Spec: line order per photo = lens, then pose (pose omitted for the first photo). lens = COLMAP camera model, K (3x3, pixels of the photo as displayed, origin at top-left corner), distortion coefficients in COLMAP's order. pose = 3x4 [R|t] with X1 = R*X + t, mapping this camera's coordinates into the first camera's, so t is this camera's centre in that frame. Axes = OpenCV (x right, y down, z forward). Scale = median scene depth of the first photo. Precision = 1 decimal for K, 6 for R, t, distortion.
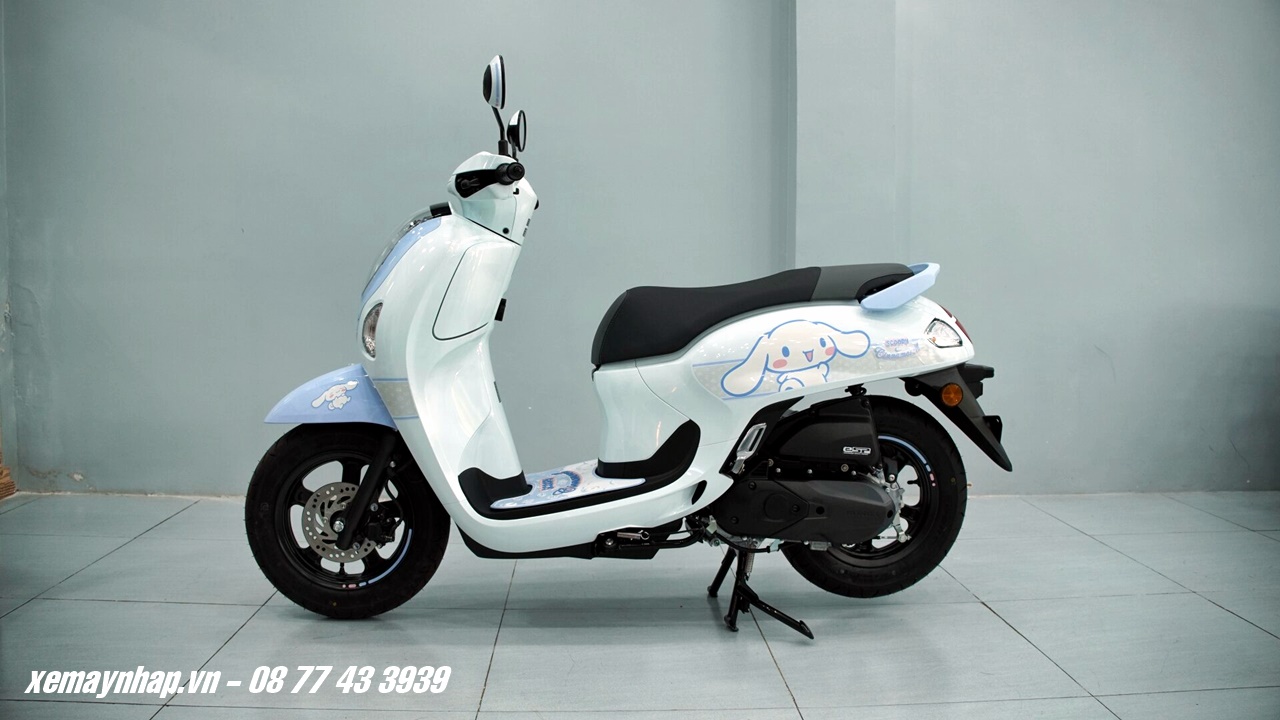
lens RADIAL K [[1023.9, 0, 640.0], [0, 1023.9, 360.0], [0, 0, 1]] dist [-0.196469, 0.125514]
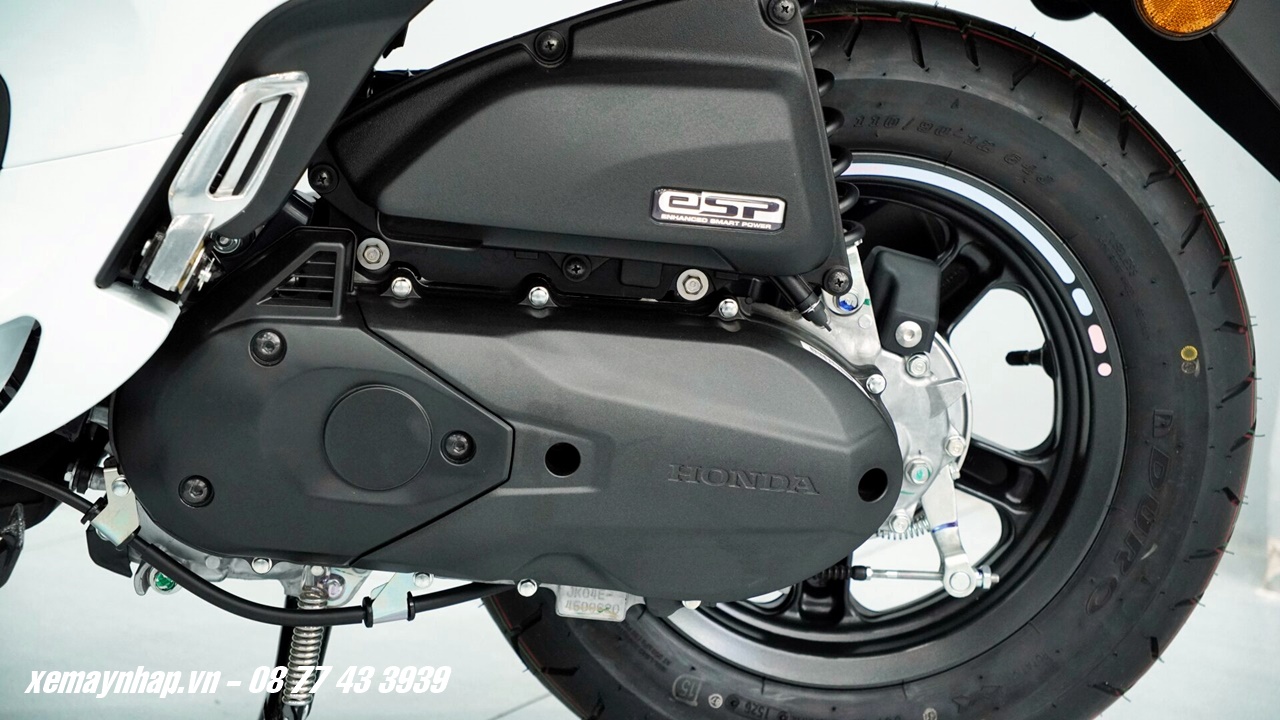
lens RADIAL K [[2050.4, 0, 640.0], [0, 2050.4, 360.0], [0, 0, 1]] dist [0.328460, 0.010729]
pose [[0.998898, 0.021211, -0.041857, 0.206559], [-0.016244, 0.993161, 0.115618, 0.066739], [0.044023, -0.114811, 0.992411, 0.505832]]
